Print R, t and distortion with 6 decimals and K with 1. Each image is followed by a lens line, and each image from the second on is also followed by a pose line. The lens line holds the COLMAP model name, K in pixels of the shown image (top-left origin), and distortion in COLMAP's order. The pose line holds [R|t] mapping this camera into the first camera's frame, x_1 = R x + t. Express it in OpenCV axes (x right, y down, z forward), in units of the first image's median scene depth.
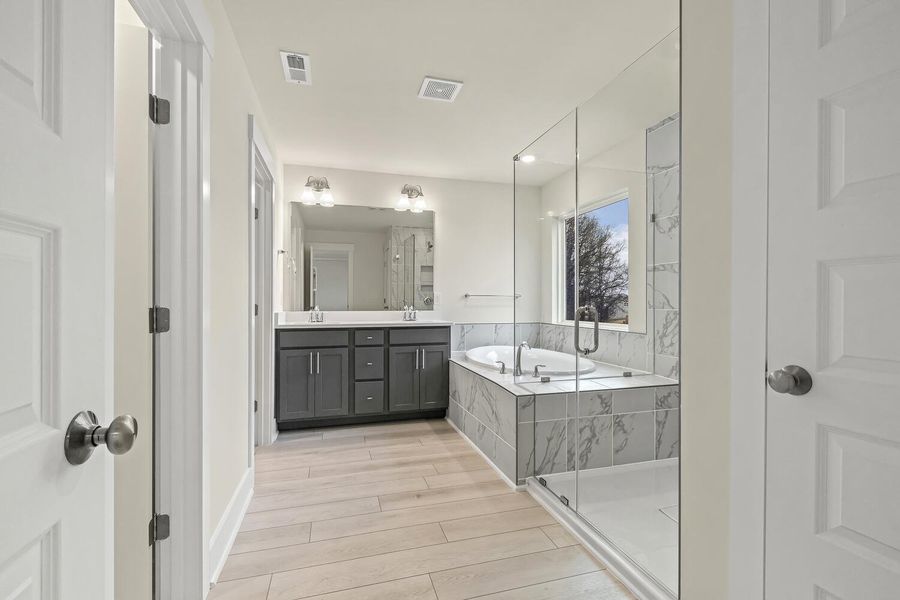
lens RADIAL K [[395.4, 0, 449.6], [0, 395.4, 299.2], [0, 0, 1]] dist [0.002130, 0.000161]
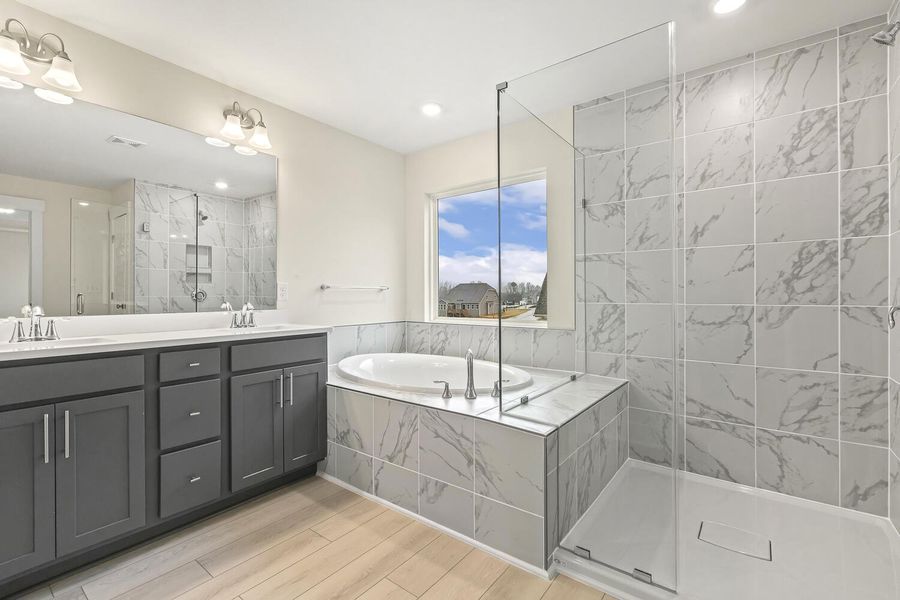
lens RADIAL K [[395.4, 0, 448.6], [0, 395.4, 294.7], [0, 0, 1]] dist [0.002130, 0.000161]
pose [[0.808794, -0.000856, 0.588091, -0.240937], [-0.000152, 0.999999, 0.001666, 0.004175], [-0.588091, -0.001437, 0.808793, 0.380168]]
